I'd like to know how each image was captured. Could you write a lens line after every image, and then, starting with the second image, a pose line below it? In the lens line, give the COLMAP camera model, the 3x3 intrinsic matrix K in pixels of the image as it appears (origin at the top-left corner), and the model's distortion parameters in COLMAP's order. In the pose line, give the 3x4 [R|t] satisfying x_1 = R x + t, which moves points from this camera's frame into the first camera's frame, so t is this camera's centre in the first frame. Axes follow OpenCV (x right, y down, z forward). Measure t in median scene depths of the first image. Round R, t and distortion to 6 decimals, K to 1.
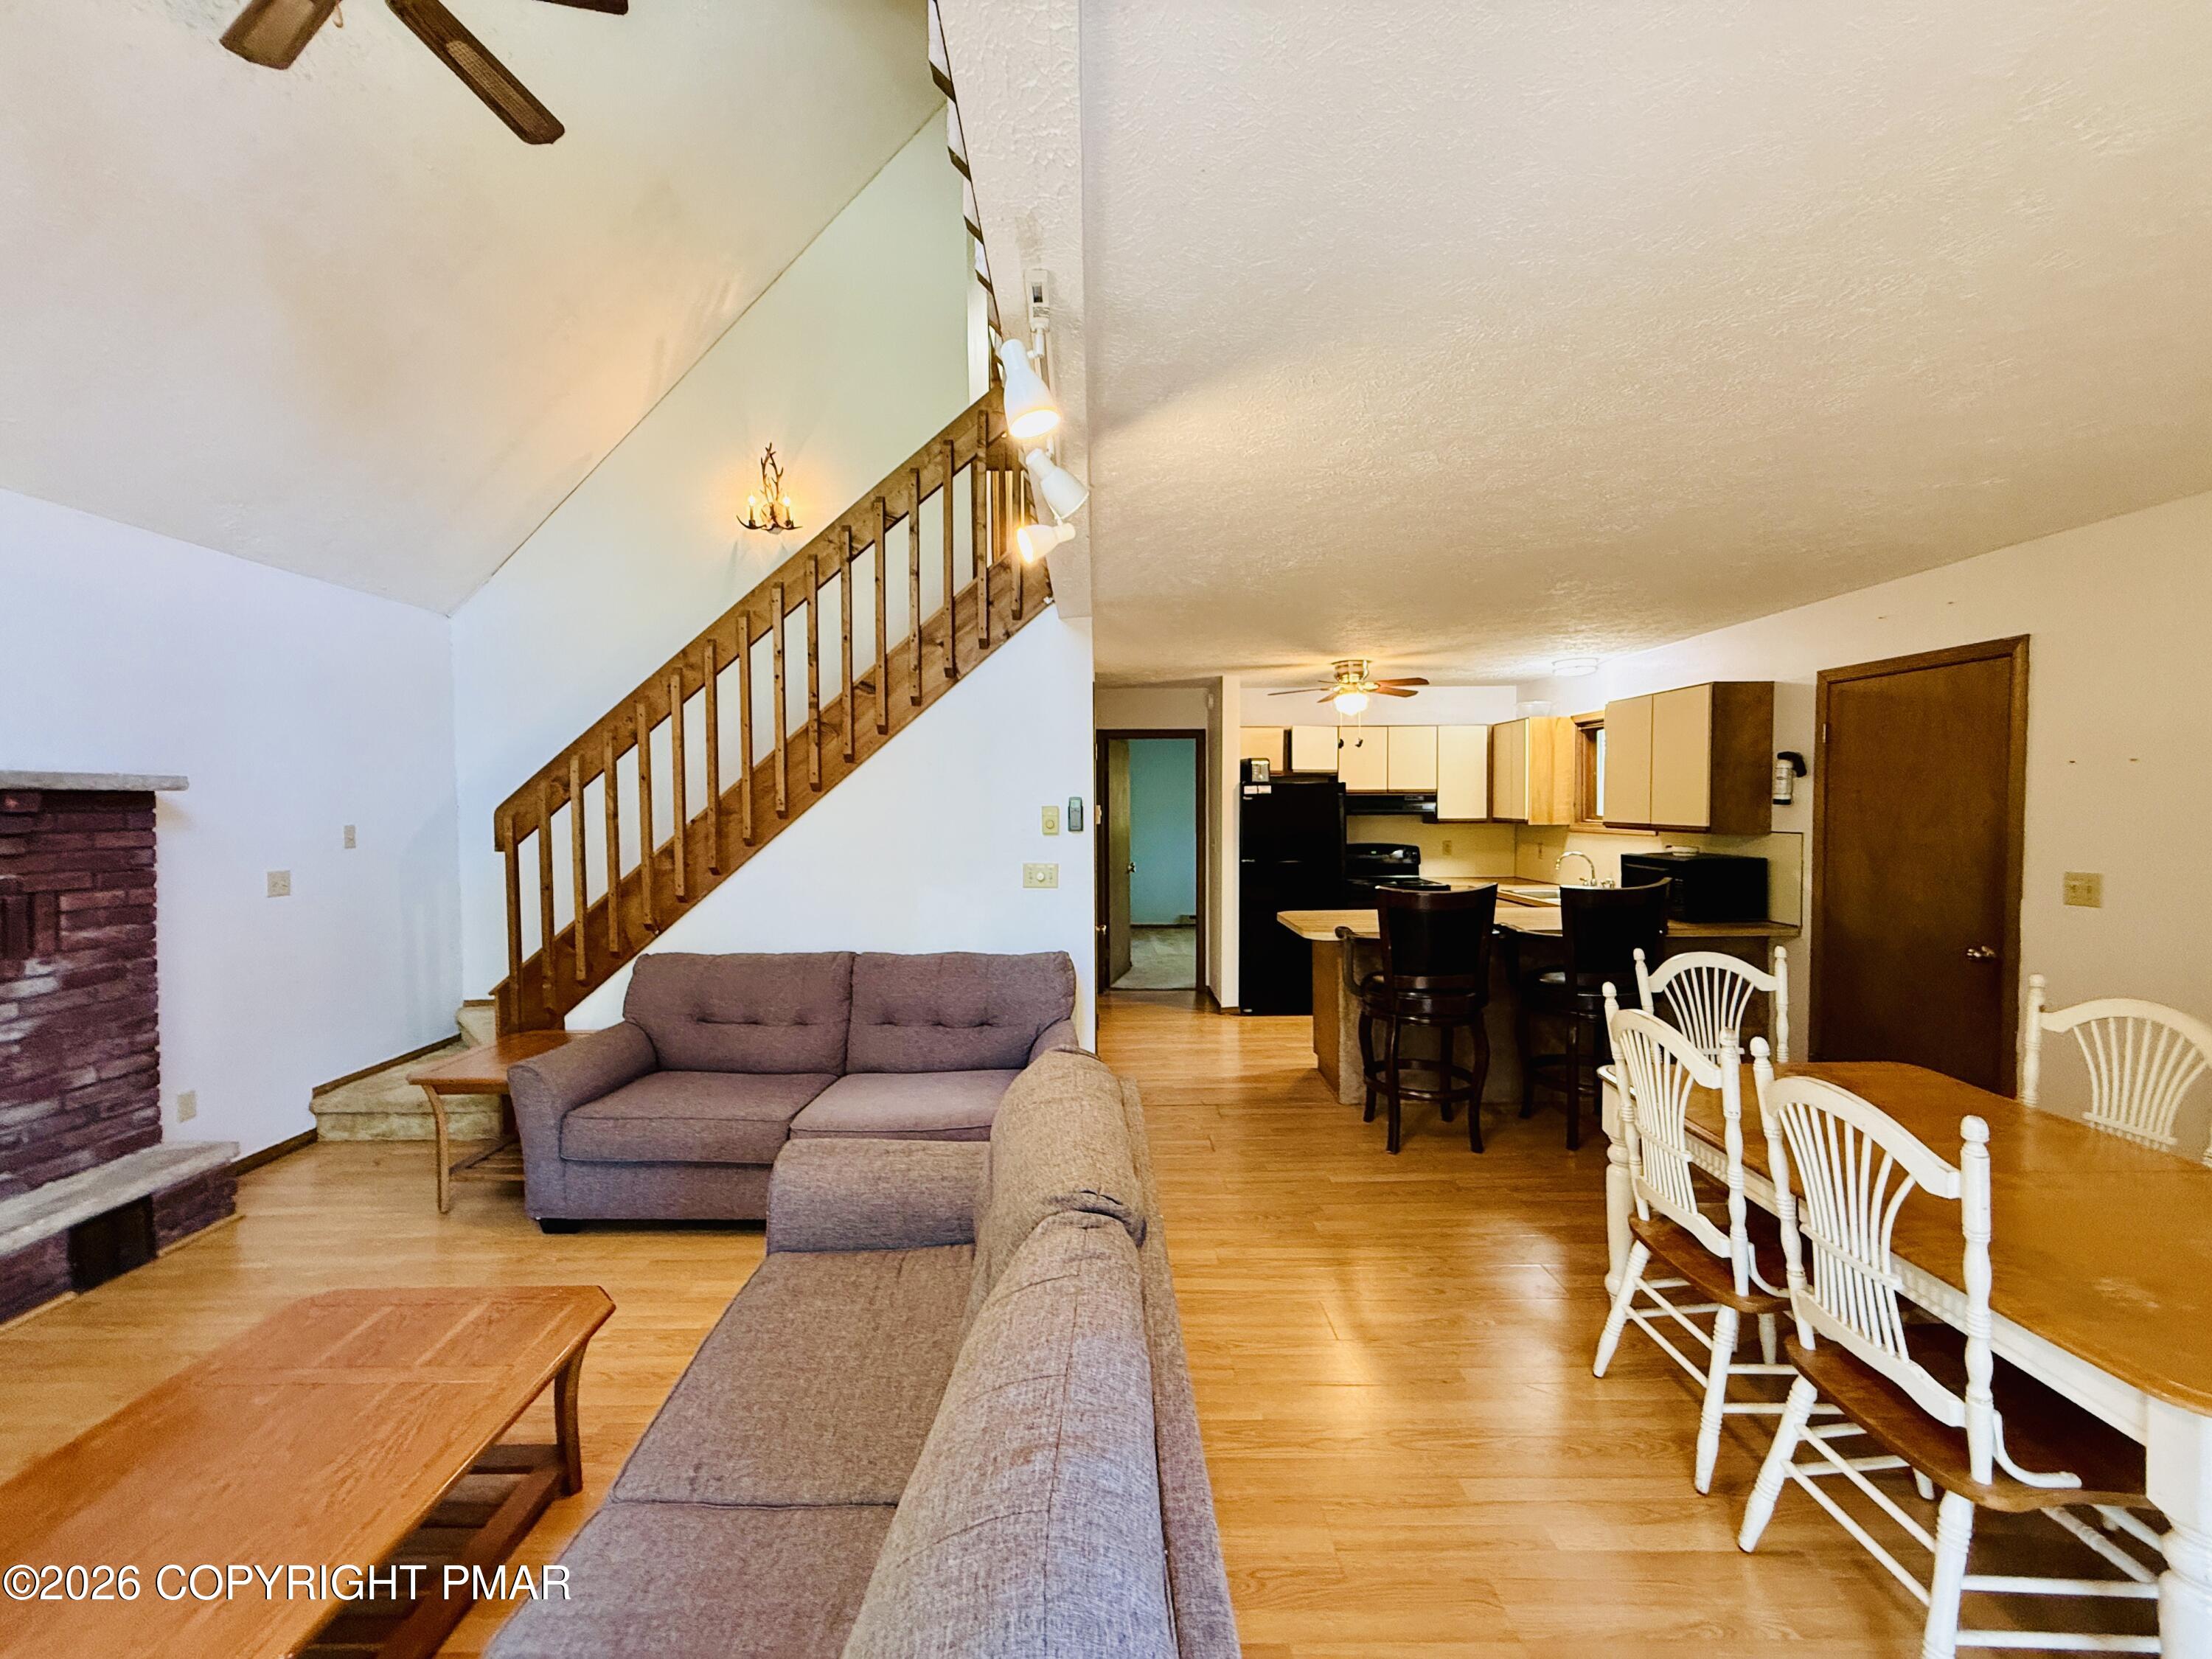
lens RADIAL K [[888.1, 0, 1102.2], [0, 888.1, 823.6], [0, 0, 1]] dist [0.000021, 0.000102]
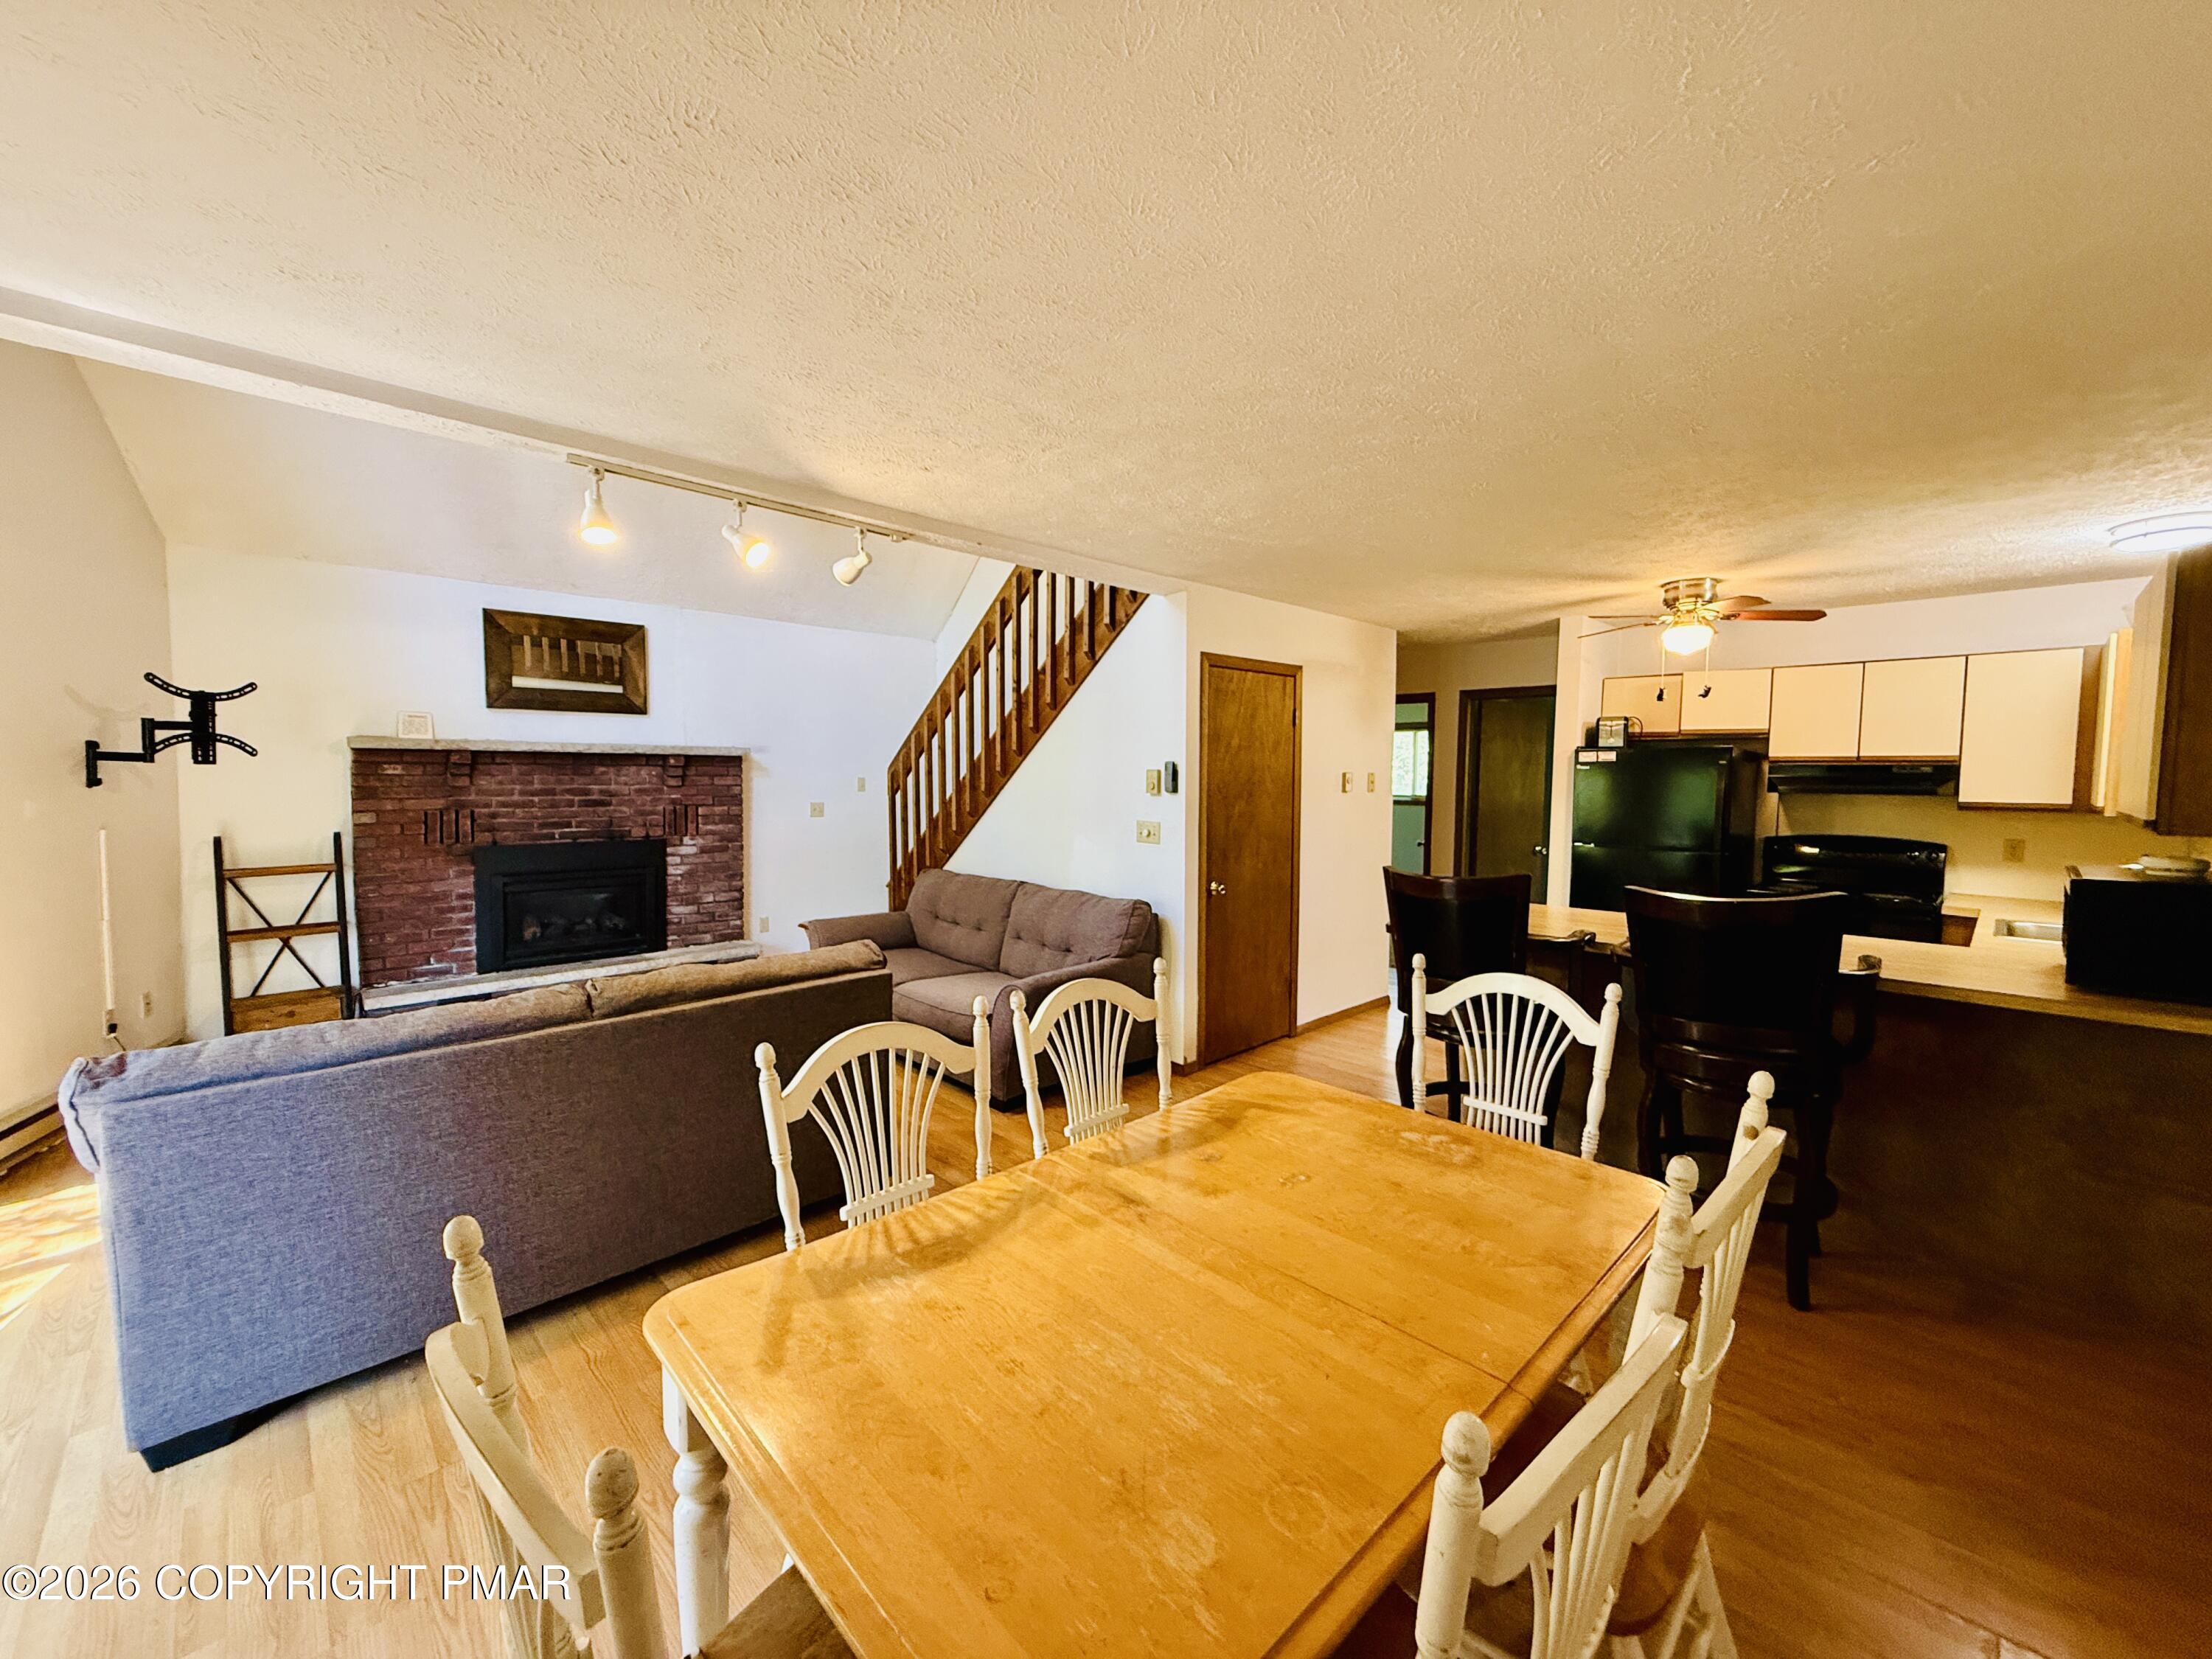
lens RADIAL K [[883.7, 0, 1101.3], [0, 883.7, 822.4], [0, 0, 1]] dist [0.001553, 0.000110]
pose [[0.694065, 0.052088, -0.718026, 0.583606], [-0.030399, 0.998610, 0.043057, 0.000647], [0.719270, -0.008057, 0.694684, 0.161951]]
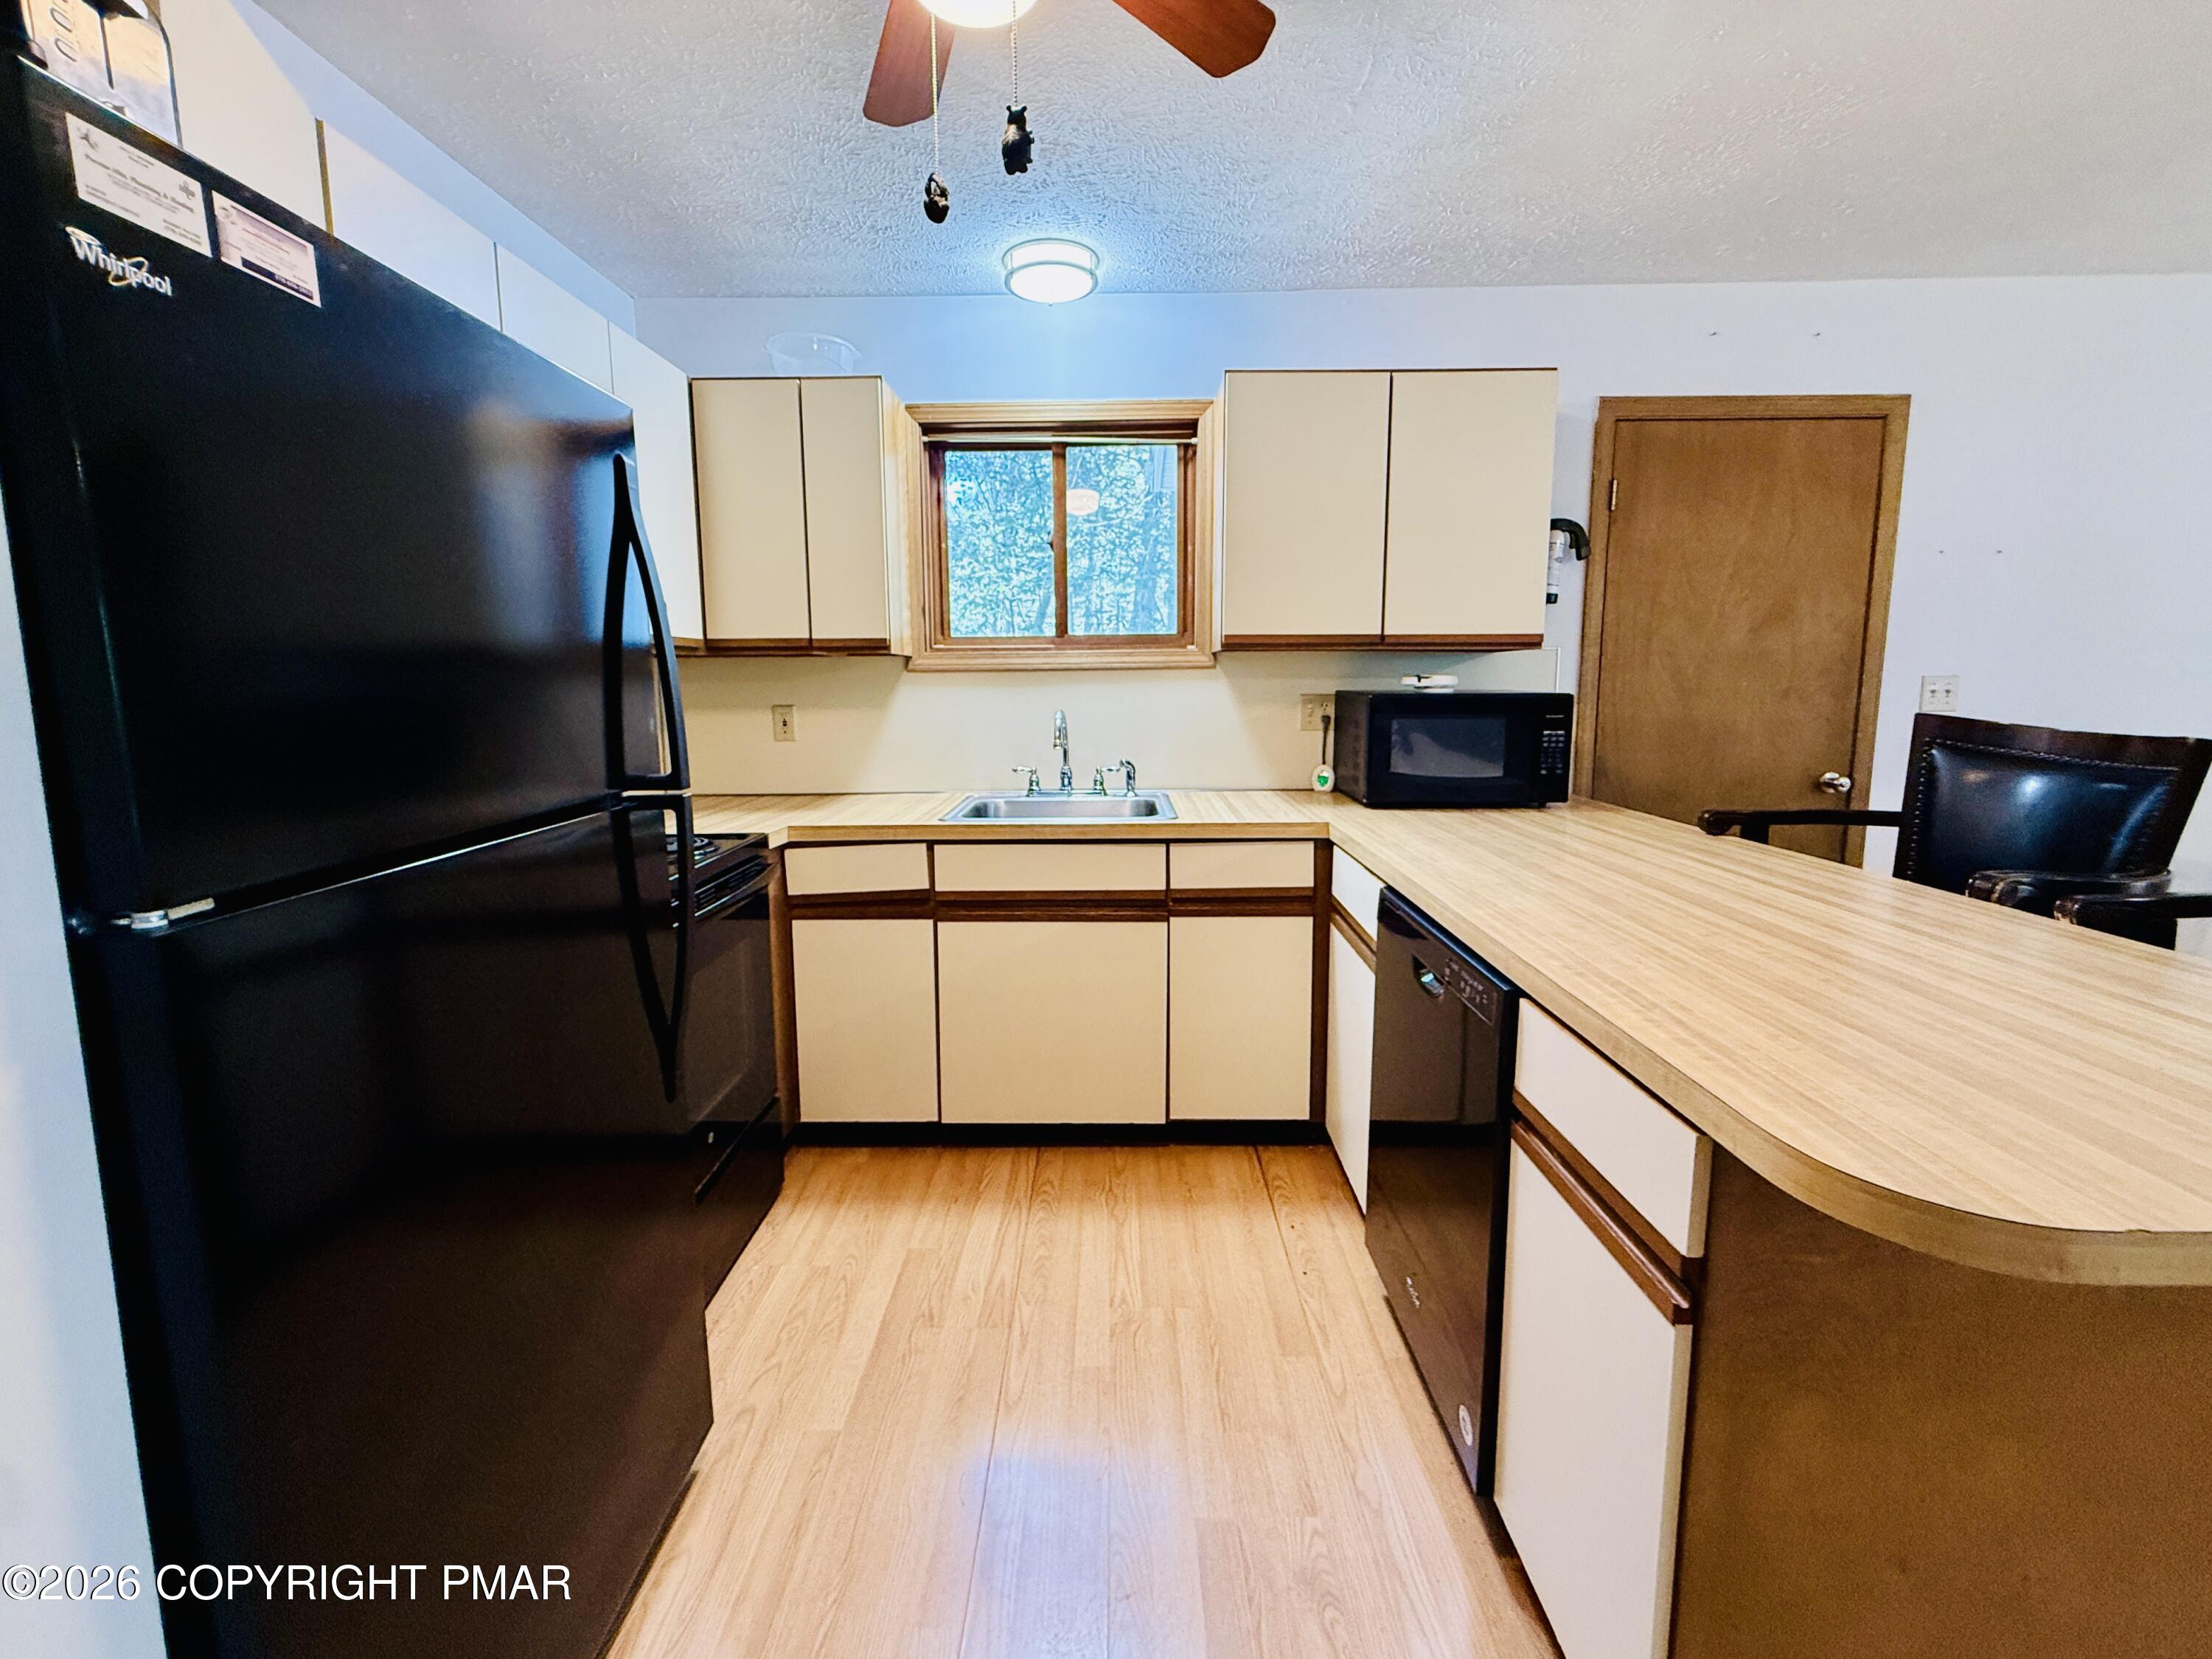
lens RADIAL K [[913.7, 0, 1103.2], [0, 913.7, 792.2], [0, 0, 1]] dist [0.000628, 0.000149]
pose [[0.021500, -0.114983, 0.993135, 0.082932], [0.030863, 0.992967, 0.114295, 0.026038], [-0.999292, 0.028194, 0.024897, 1.185321]]
